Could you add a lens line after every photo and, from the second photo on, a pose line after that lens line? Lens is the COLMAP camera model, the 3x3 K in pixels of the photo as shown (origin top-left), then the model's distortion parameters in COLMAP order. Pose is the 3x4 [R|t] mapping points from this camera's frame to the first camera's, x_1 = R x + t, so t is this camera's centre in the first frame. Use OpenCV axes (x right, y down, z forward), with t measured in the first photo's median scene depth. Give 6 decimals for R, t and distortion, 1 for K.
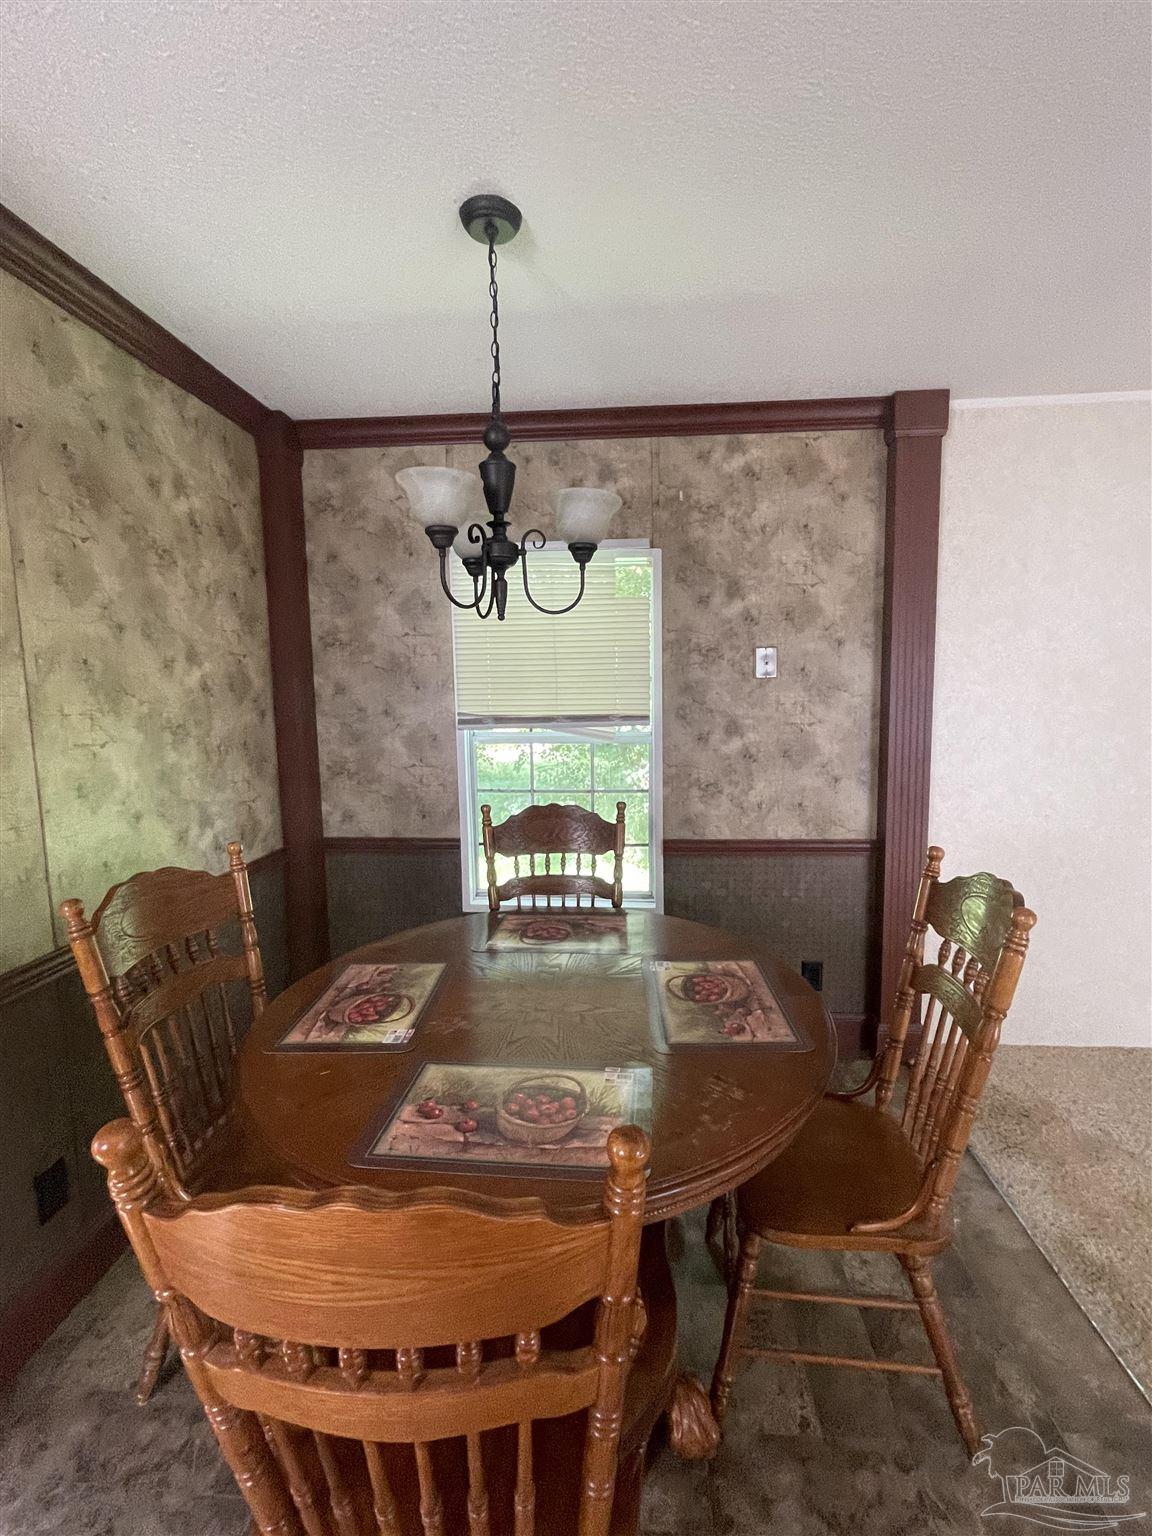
lens RADIAL K [[689.1, 0, 576.0], [0, 689.1, 768.0], [0, 0, 1]] dist [0.002145, -0.000763]
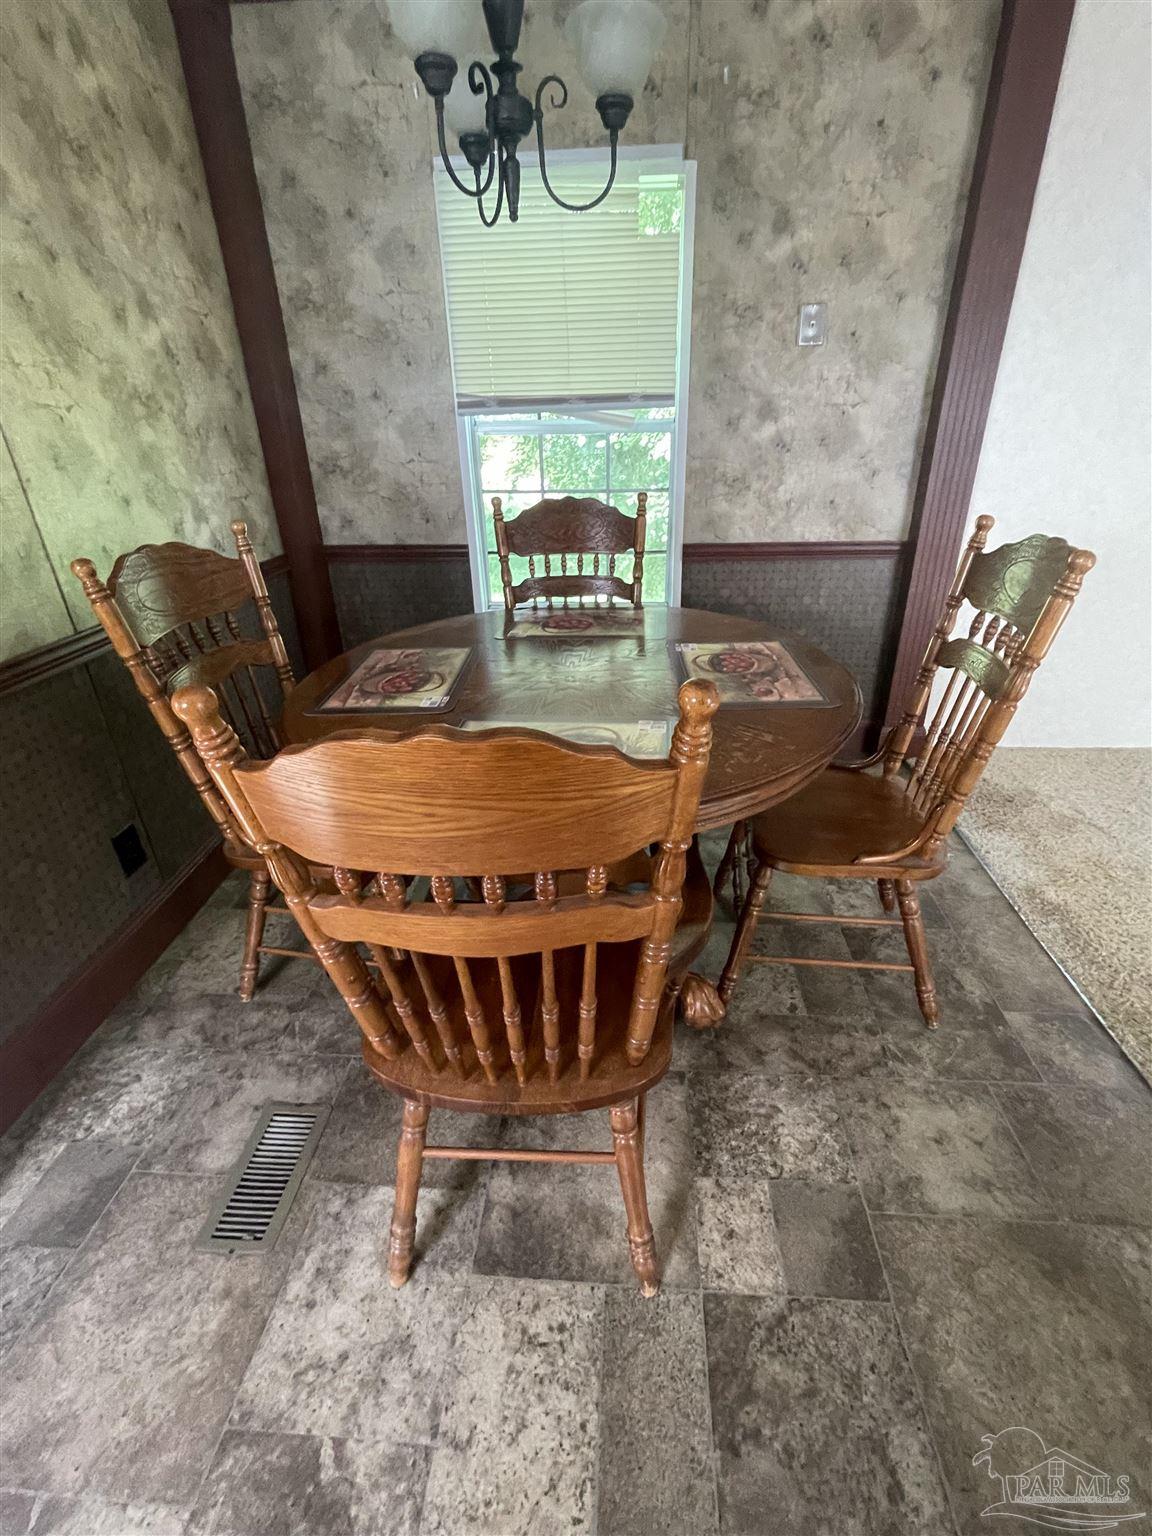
lens RADIAL K [[689.1, 0, 576.0], [0, 689.1, 768.0], [0, 0, 1]] dist [0.002145, -0.000763]
pose [[0.999942, -0.010773, -0.000430, -0.039569], [0.010262, 0.938756, 0.344430, 0.109239], [-0.003307, -0.344415, 0.938812, 0.004242]]
